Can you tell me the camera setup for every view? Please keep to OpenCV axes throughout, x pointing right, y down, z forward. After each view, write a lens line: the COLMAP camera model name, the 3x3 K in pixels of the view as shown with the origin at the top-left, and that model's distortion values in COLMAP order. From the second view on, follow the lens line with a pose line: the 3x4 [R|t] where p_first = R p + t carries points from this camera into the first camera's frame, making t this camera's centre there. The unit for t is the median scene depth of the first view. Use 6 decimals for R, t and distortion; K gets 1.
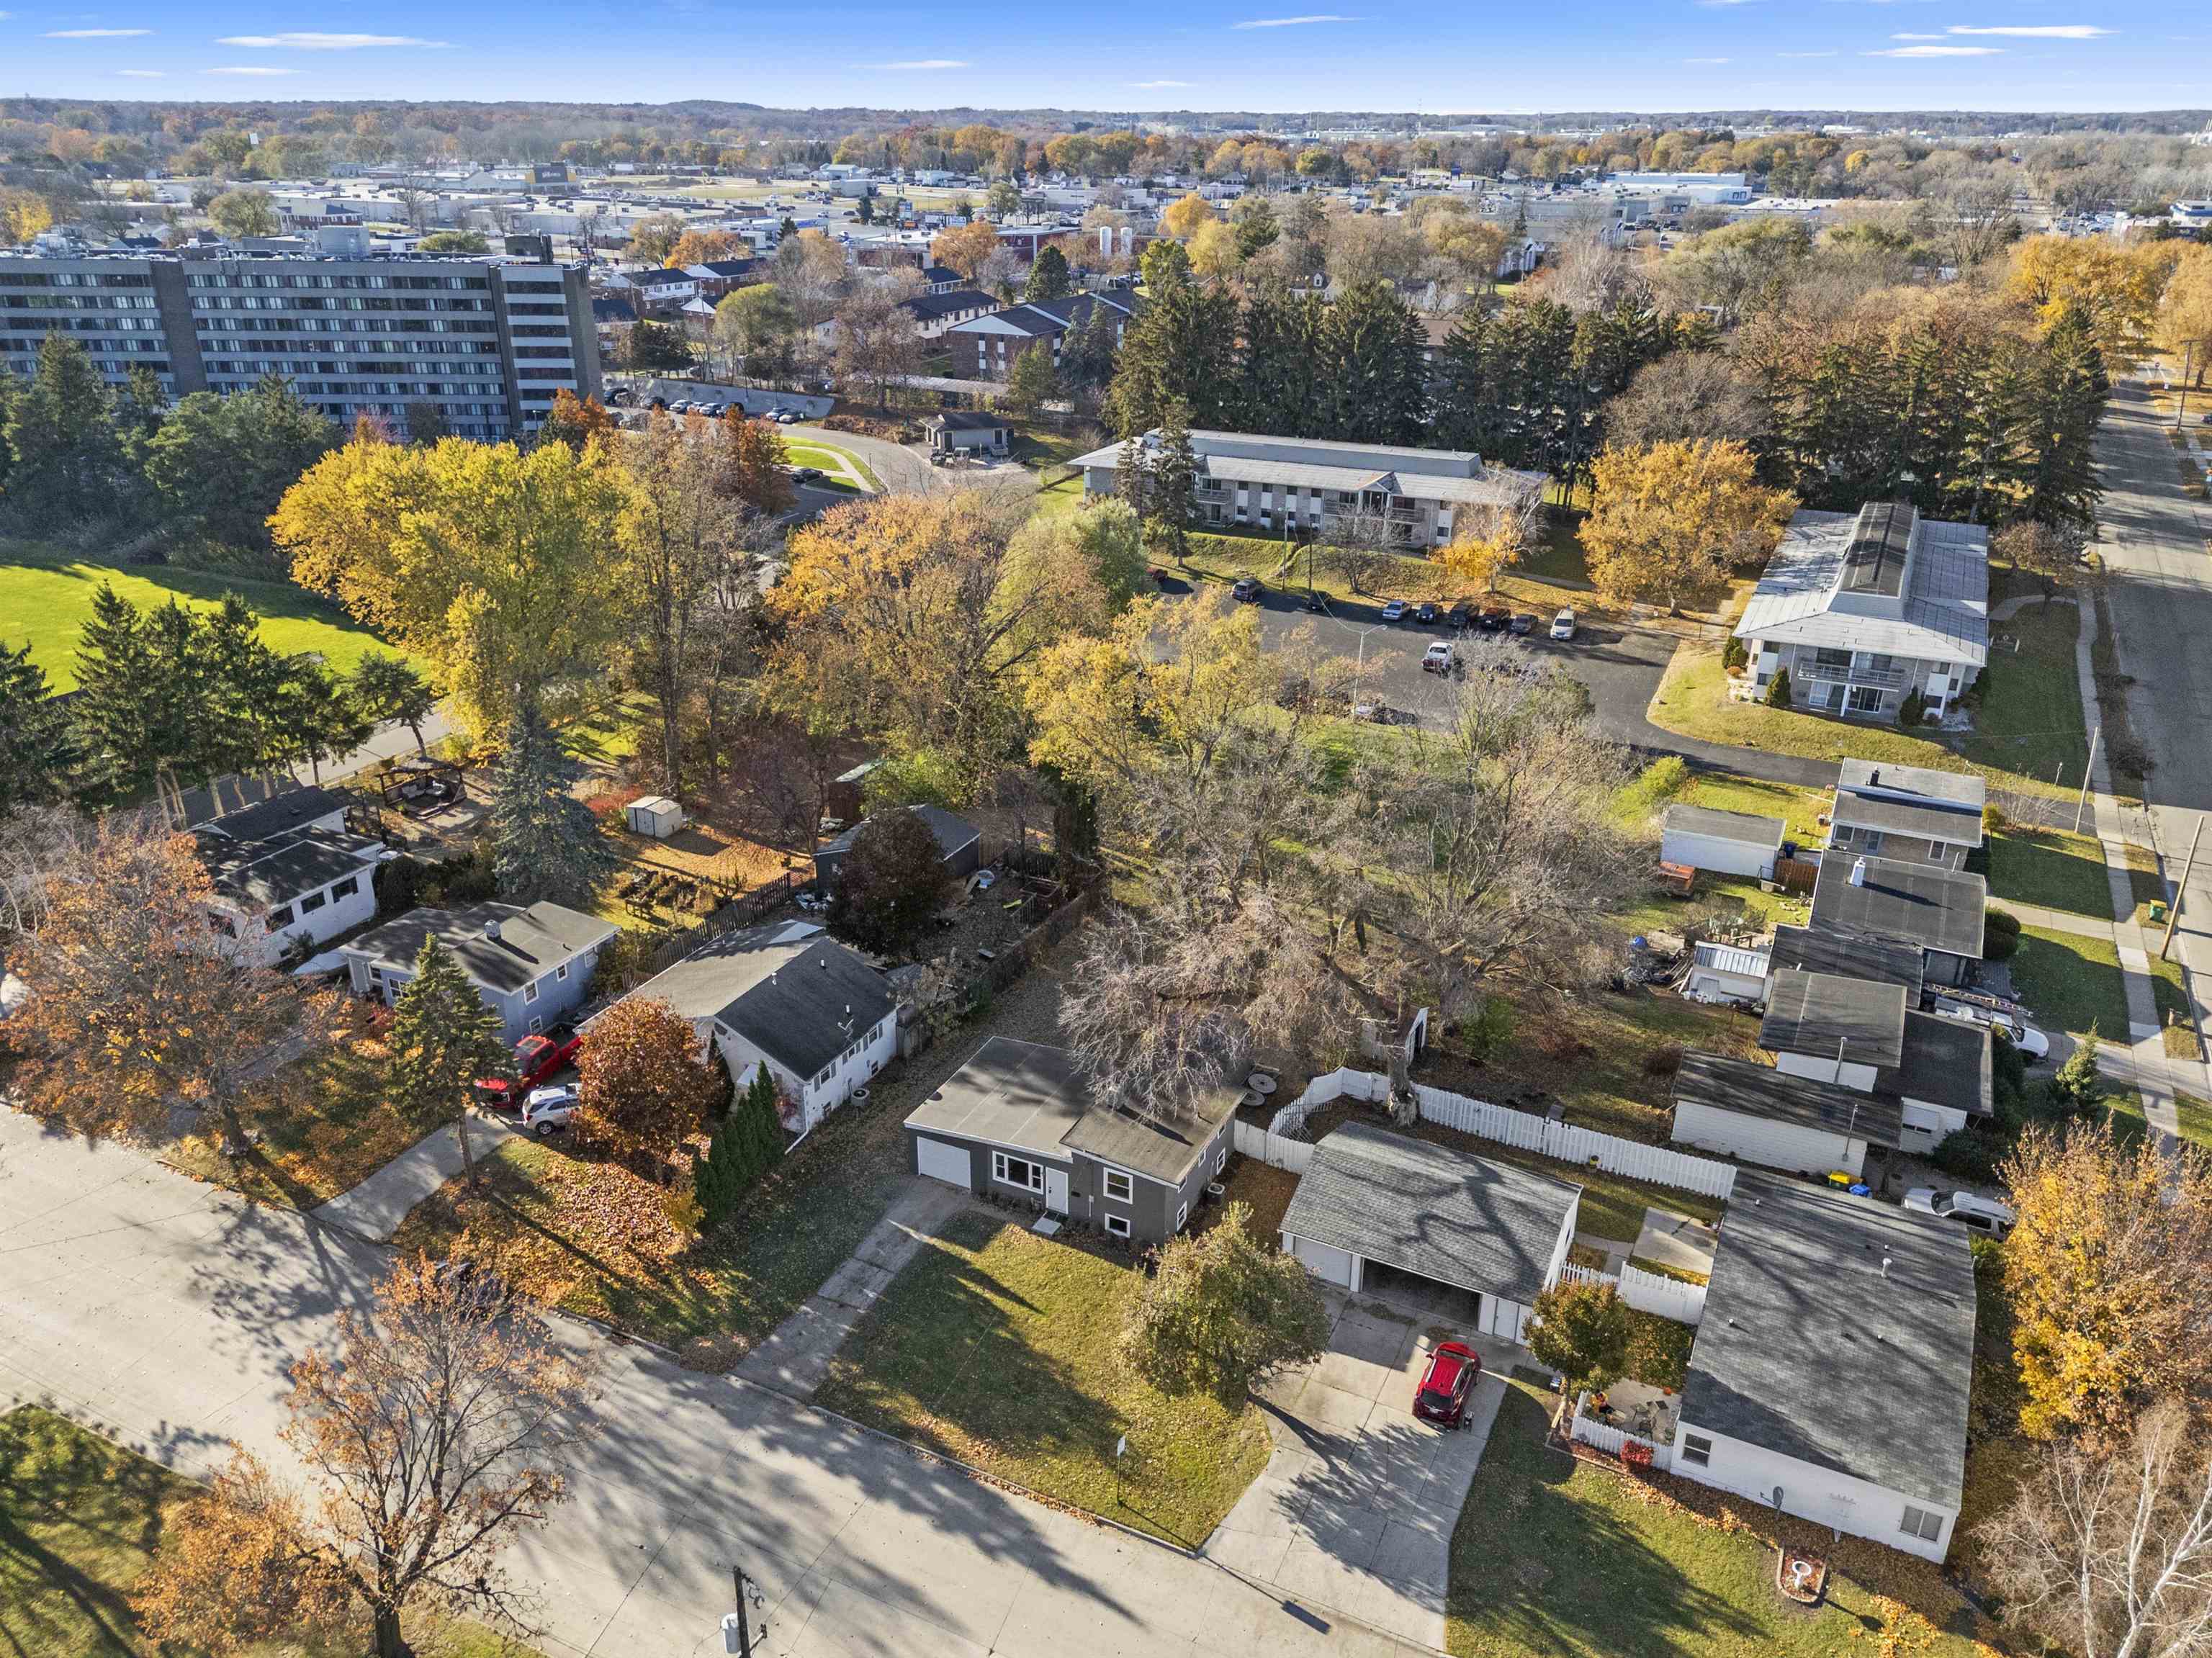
lens RADIAL K [[1606.4, 0, 1103.0], [0, 1606.4, 836.1], [0, 0, 1]] dist [0.075126, -0.062975]
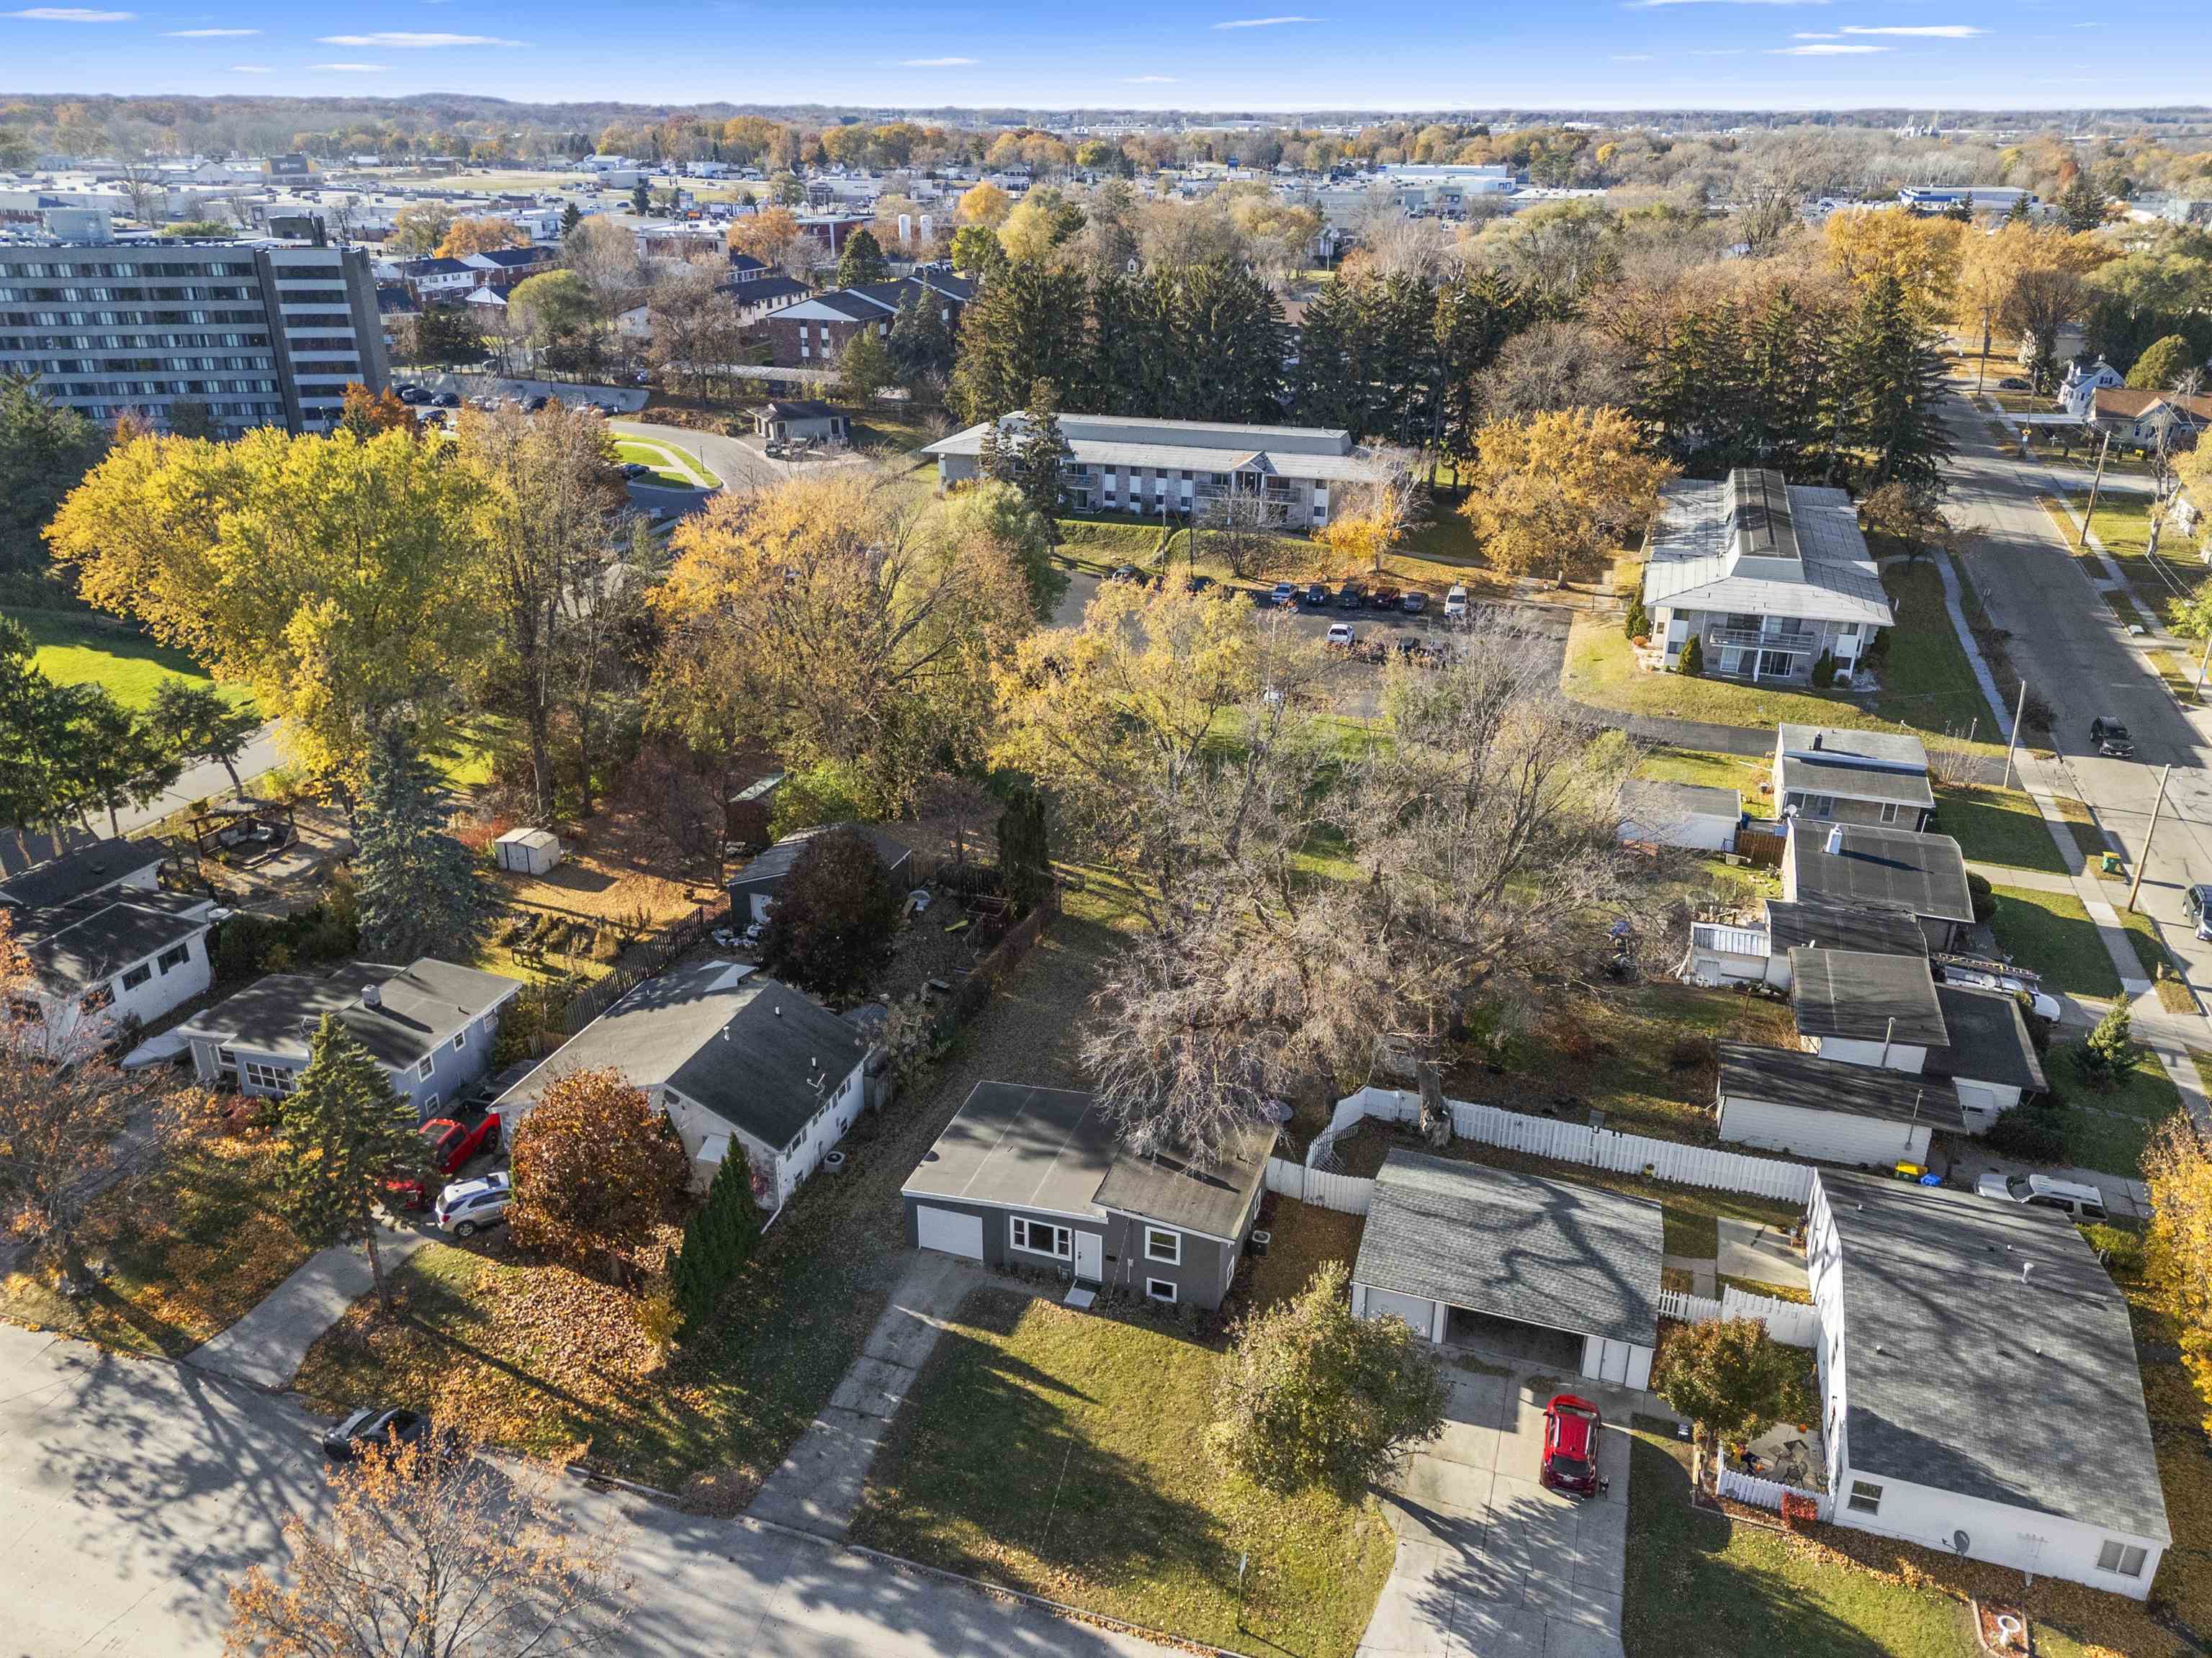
lens RADIAL K [[1606.4, 0, 1103.0], [0, 1606.4, 836.1], [0, 0, 1]] dist [0.075126, -0.062975]
pose [[0.991124, -0.054710, 0.121164, -0.082098], [0.054513, 0.998501, 0.004949, -0.008589], [-0.121253, 0.001700, 0.992620, 0.090033]]
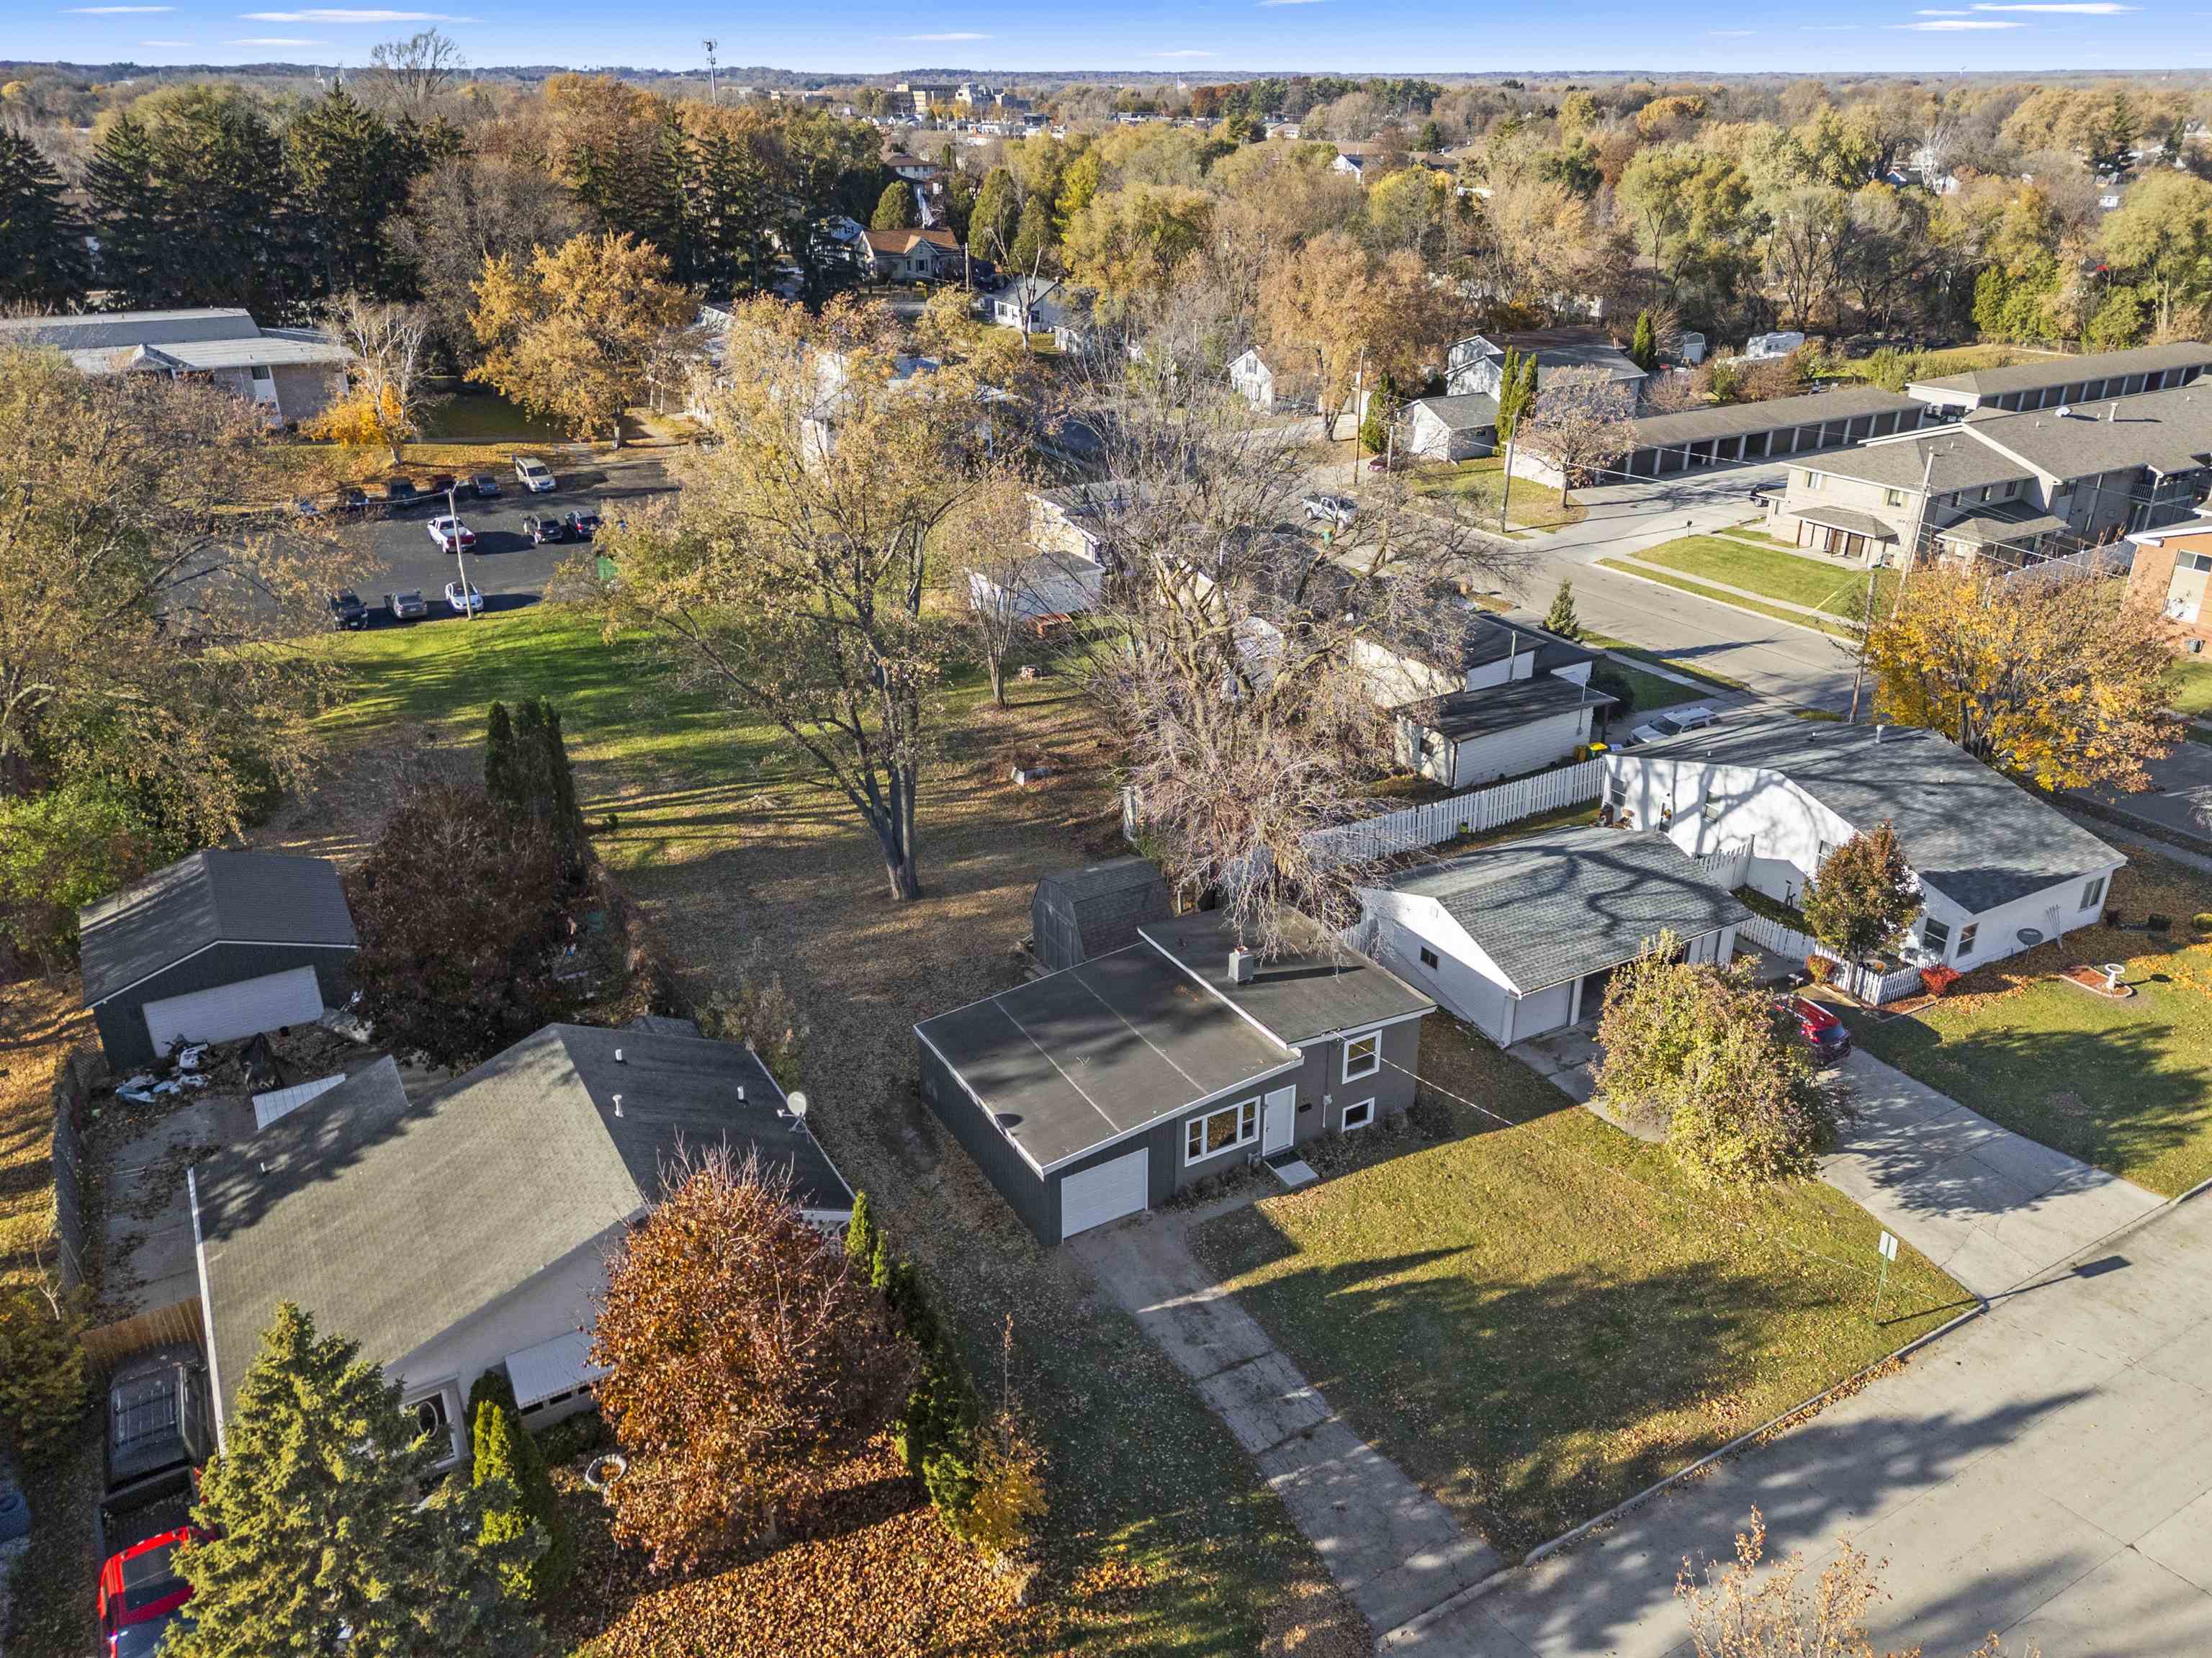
lens RADIAL K [[1611.5, 0, 1102.8], [0, 1611.5, 835.9], [0, 0, 1]] dist [0.075213, -0.062157]
pose [[0.555709, -0.356113, 0.751246, -0.375561], [0.341423, 0.921656, 0.184337, -0.024595], [-0.758035, 0.154055, 0.633758, 0.440655]]
